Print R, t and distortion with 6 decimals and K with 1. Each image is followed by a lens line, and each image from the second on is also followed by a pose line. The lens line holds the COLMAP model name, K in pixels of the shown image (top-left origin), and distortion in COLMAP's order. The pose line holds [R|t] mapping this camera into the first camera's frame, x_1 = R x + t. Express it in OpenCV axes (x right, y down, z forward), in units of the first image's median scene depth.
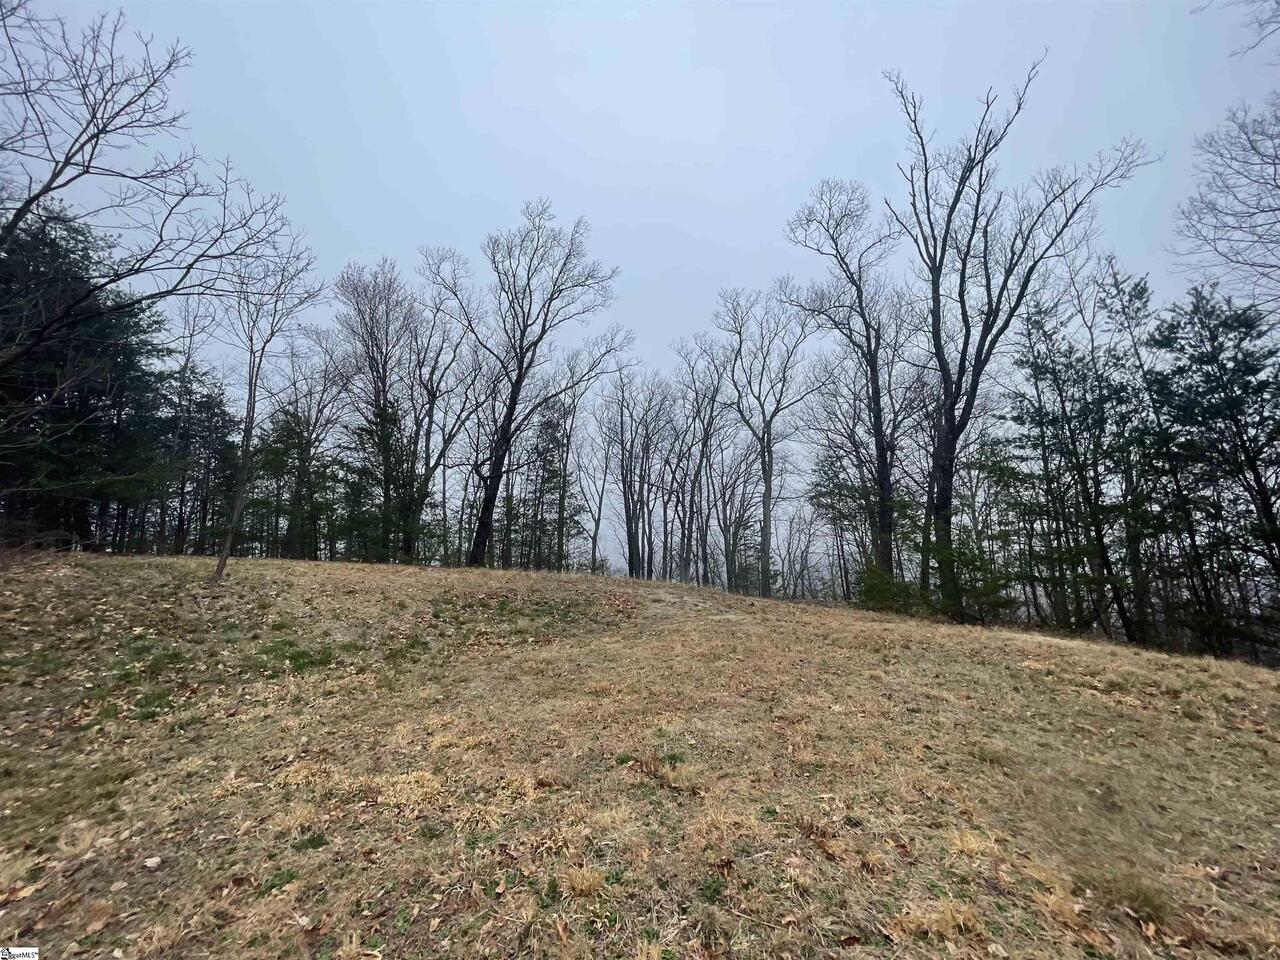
lens RADIAL K [[517.7, 0, 633.0], [0, 517.7, 482.9], [0, 0, 1]] dist [0.000954, -0.000150]
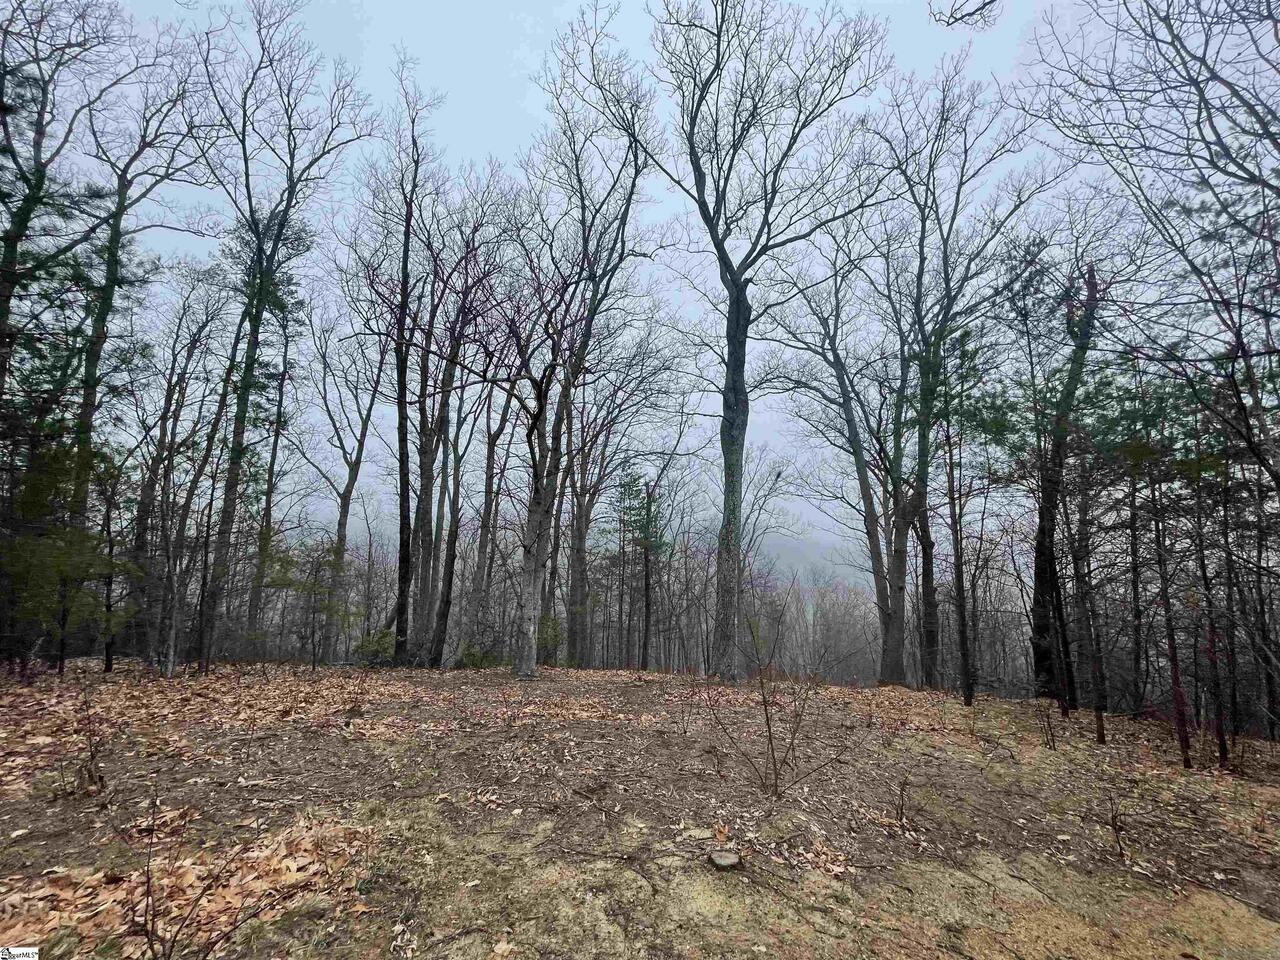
lens RADIAL K [[517.7, 0, 639.1], [0, 517.7, 477.2], [0, 0, 1]] dist [0.000954, -0.000150]
pose [[0.929224, 0.063134, 0.364083, 0.011630], [-0.082918, 0.995795, 0.038949, 0.041672], [-0.360093, -0.066382, 0.930552, 0.405319]]
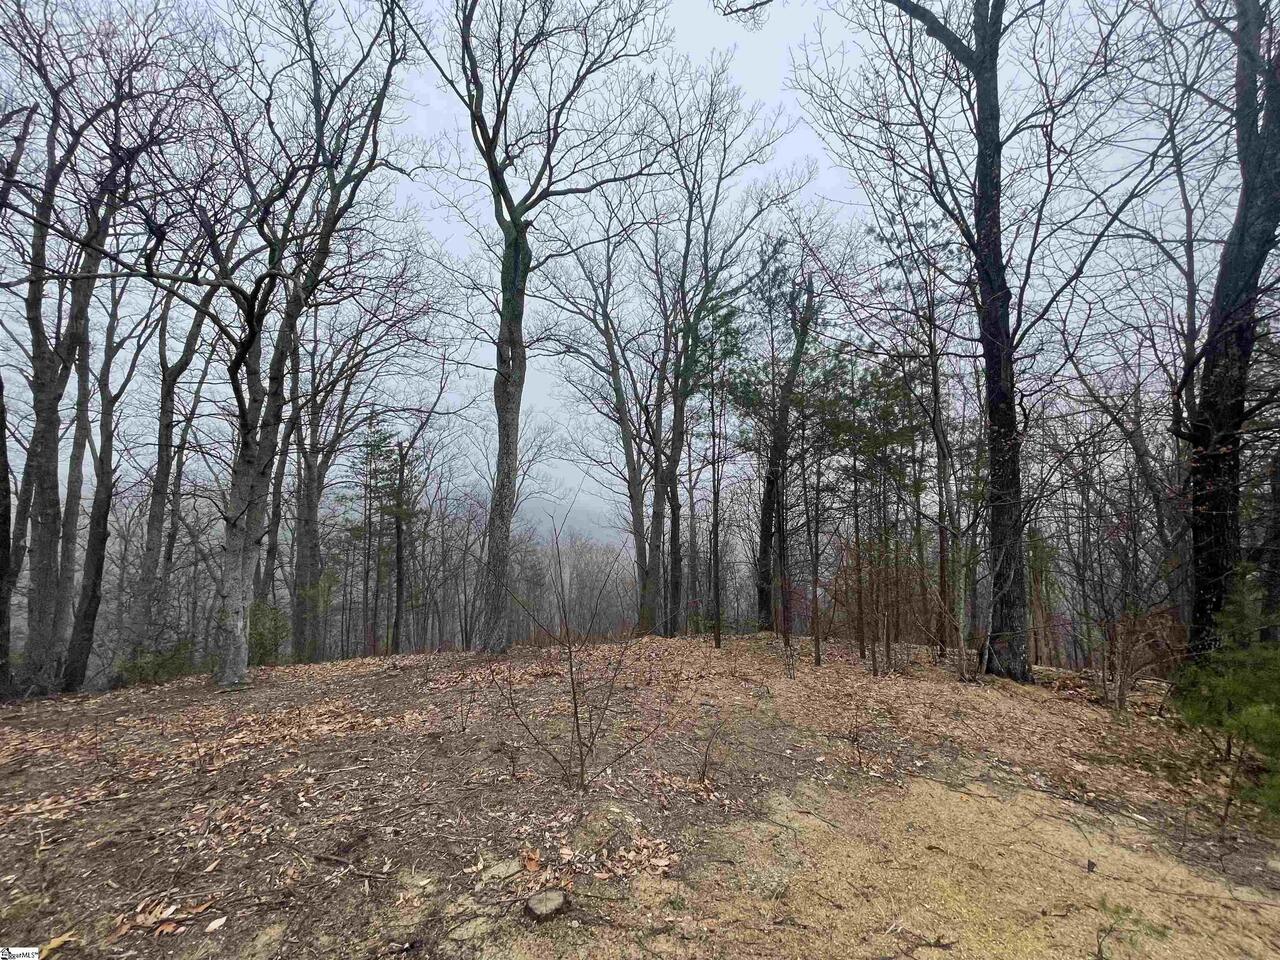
lens RADIAL K [[517.7, 0, 638.5], [0, 517.7, 478.3], [0, 0, 1]] dist [0.000954, -0.000150]
pose [[0.672877, 0.044170, 0.738434, 0.015063], [-0.127769, 0.990153, 0.057199, 0.045632], [-0.728636, -0.132837, 0.671895, 0.425673]]
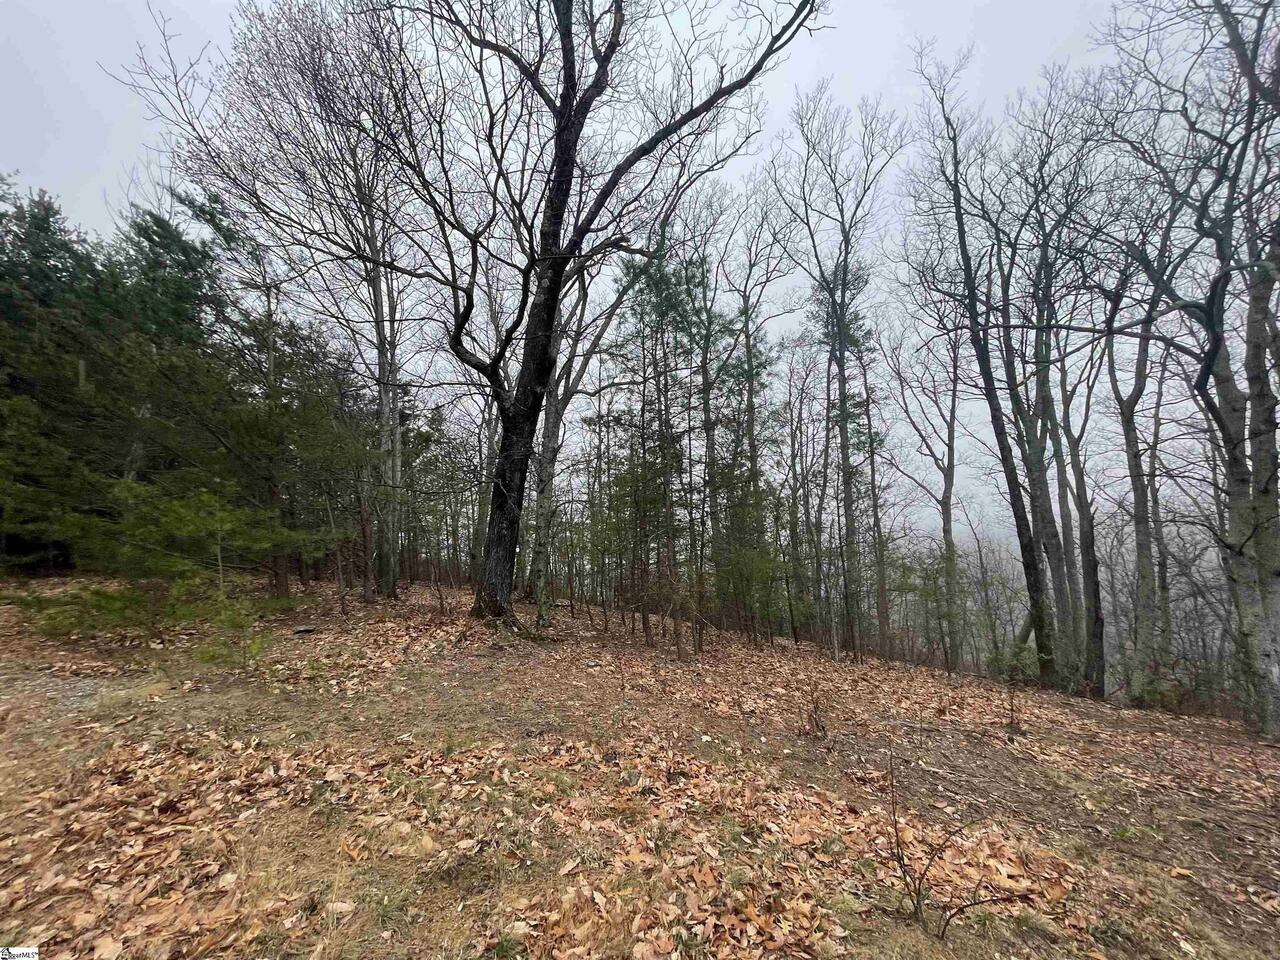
lens RADIAL K [[517.7, 0, 636.3], [0, 517.7, 474.9], [0, 0, 1]] dist [0.000954, -0.000150]
pose [[0.781666, -0.105217, -0.614759, 0.007261], [0.128475, 0.991692, -0.006373, 0.042368], [0.610322, -0.074000, 0.788690, 0.403418]]
